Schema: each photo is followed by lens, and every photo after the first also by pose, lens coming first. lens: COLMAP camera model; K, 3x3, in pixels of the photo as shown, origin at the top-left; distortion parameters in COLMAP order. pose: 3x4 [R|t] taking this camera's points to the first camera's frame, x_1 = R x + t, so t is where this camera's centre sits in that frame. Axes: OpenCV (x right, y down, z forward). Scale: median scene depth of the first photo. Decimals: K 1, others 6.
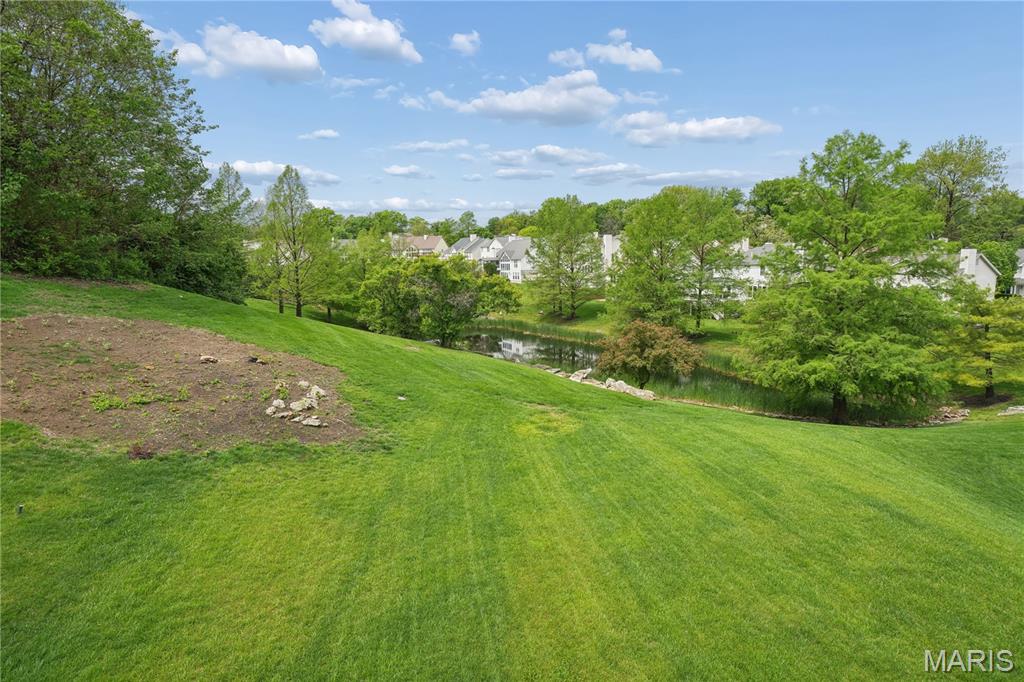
lens RADIAL K [[536.8, 0, 511.8], [0, 536.8, 341.1], [0, 0, 1]] dist [0.020775, -0.000569]
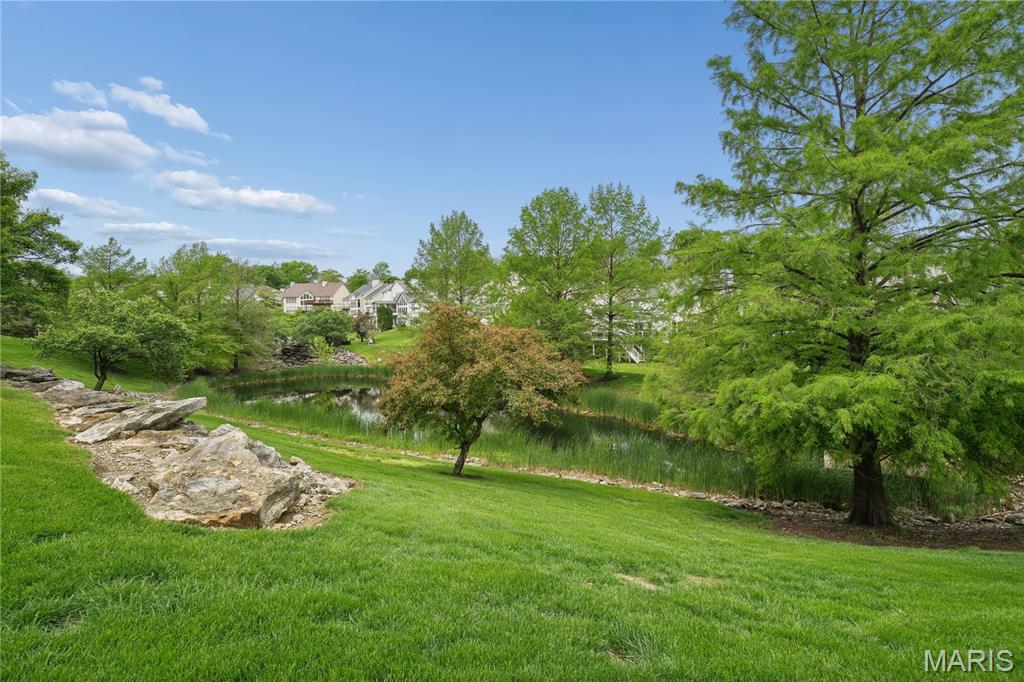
lens RADIAL K [[536.8, 0, 511.8], [0, 536.8, 348.6], [0, 0, 1]] dist [0.020775, -0.000569]
pose [[0.992819, 0.000312, 0.119626, 0.142777], [0.011948, 0.994738, -0.101754, 0.028199], [-0.119029, 0.102453, 0.987591, 0.324522]]
